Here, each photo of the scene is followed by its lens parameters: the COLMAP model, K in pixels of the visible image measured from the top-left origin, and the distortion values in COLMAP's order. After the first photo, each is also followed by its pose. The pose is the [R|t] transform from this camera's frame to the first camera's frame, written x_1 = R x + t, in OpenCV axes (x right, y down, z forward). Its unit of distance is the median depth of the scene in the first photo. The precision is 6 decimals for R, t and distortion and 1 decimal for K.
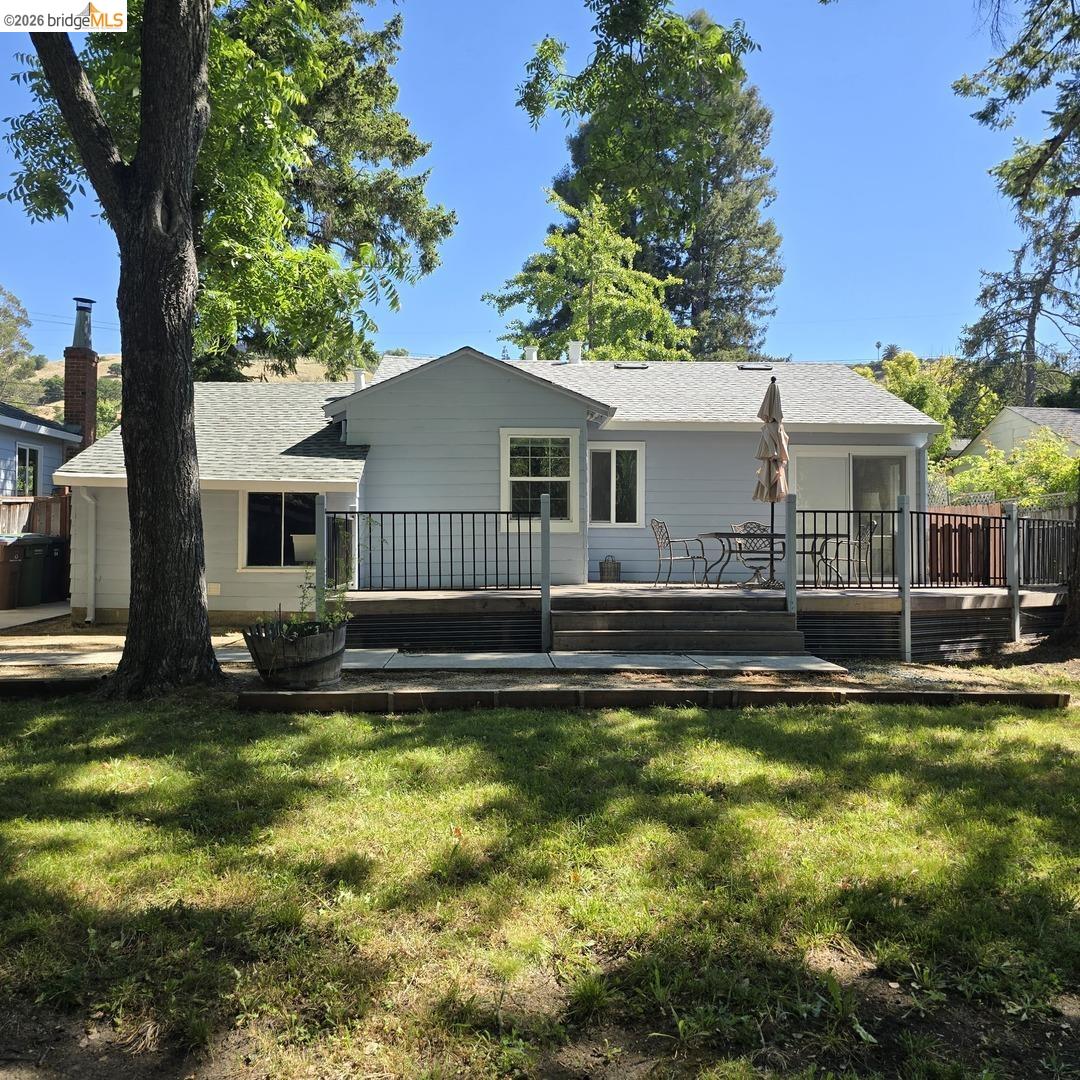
lens RADIAL K [[923.9, 0, 539.4], [0, 923.9, 538.5], [0, 0, 1]] dist [0.070503, -0.067820]
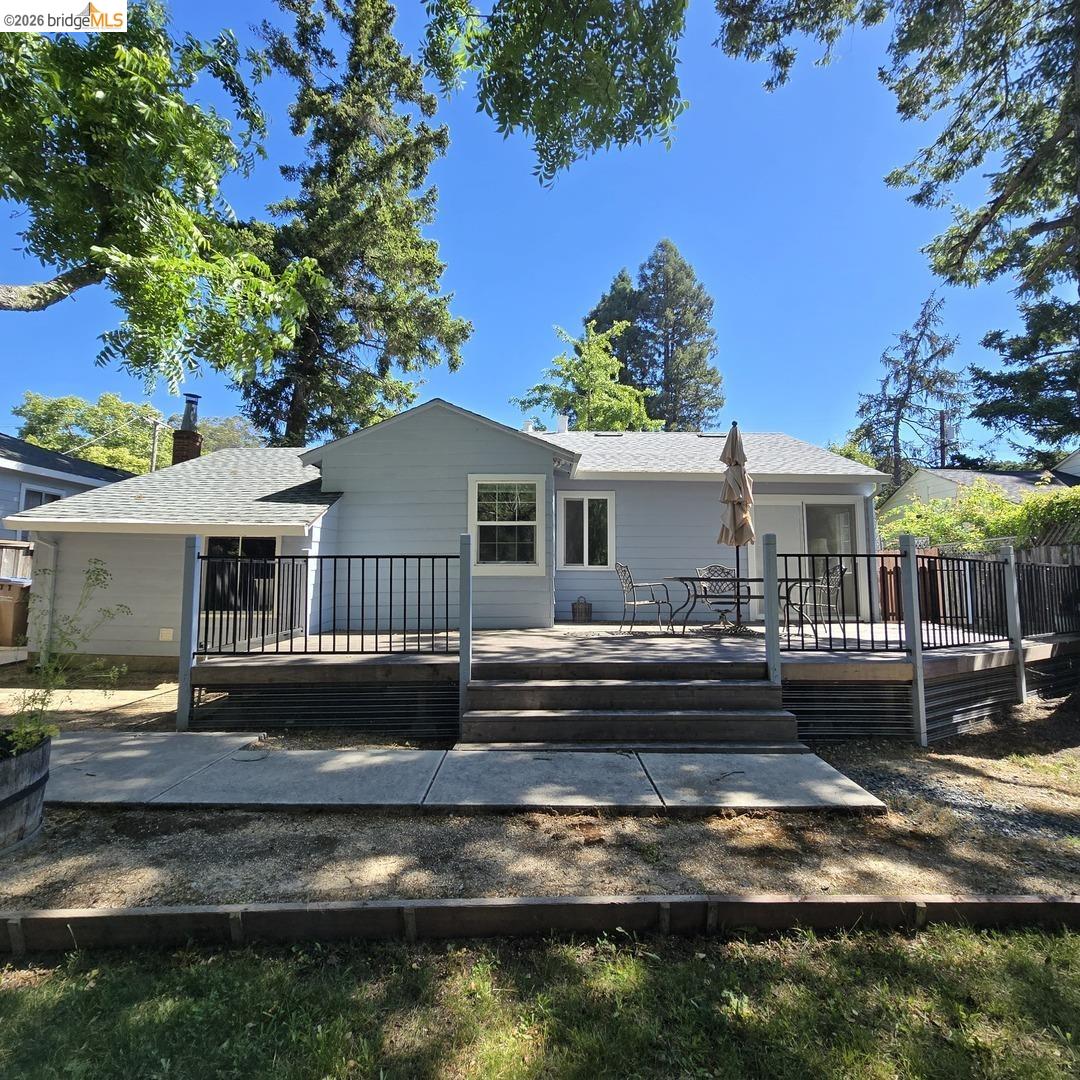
lens RADIAL K [[600.7, 0, 541.0], [0, 600.7, 523.5], [0, 0, 1]] dist [-0.000052, 0.000064]
pose [[0.998970, -0.003929, -0.045206, 0.072725], [0.000185, 0.996589, -0.082525, -0.010090], [0.045376, 0.082431, 0.995563, 0.357406]]
